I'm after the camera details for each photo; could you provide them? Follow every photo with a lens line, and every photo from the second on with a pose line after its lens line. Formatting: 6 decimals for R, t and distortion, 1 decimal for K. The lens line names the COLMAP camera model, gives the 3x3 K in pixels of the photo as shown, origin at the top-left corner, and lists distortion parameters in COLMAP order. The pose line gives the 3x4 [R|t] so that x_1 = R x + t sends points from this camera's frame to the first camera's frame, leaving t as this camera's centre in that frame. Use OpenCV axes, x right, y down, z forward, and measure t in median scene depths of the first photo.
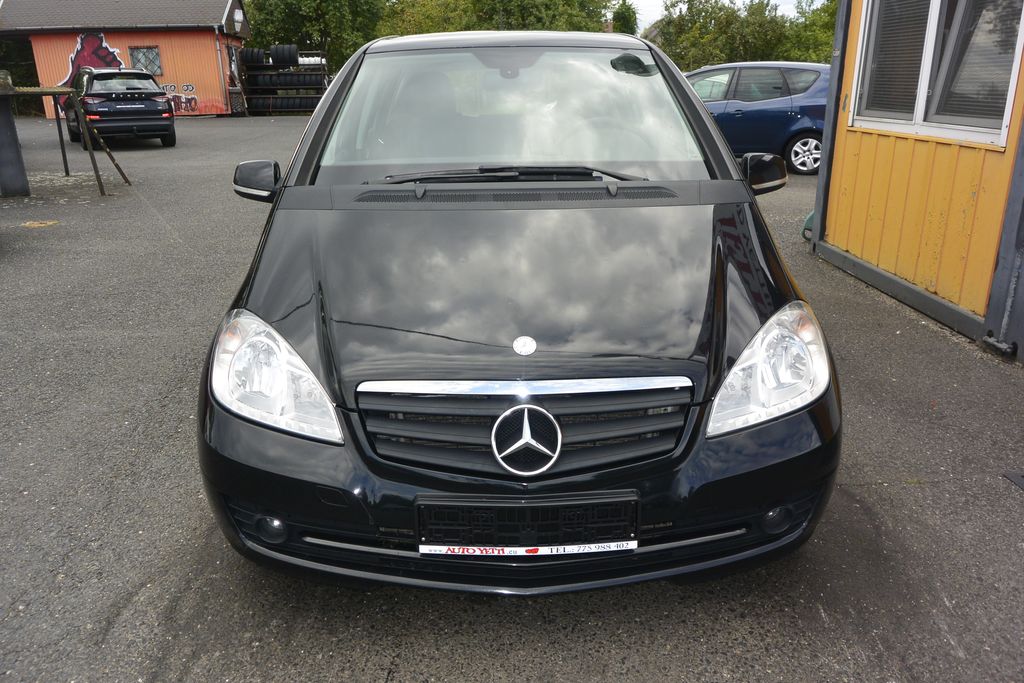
lens RADIAL K [[783.4, 0, 499.4], [0, 783.4, 341.5], [0, 0, 1]] dist [0.001443, -0.001538]
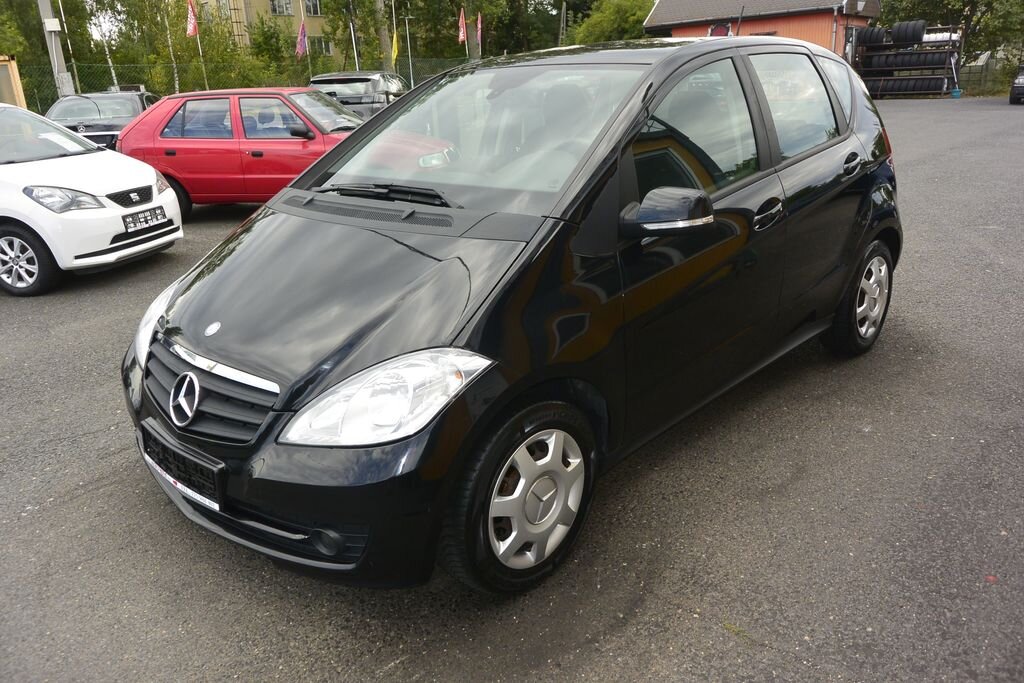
lens RADIAL K [[783.4, 0, 499.4], [0, 783.4, 341.5], [0, 0, 1]] dist [0.001443, -0.001538]
pose [[0.699266, 0.206337, -0.684436, 0.096535], [-0.189638, 0.976677, 0.100692, -0.014977], [0.689249, 0.059384, 0.722087, 0.031795]]
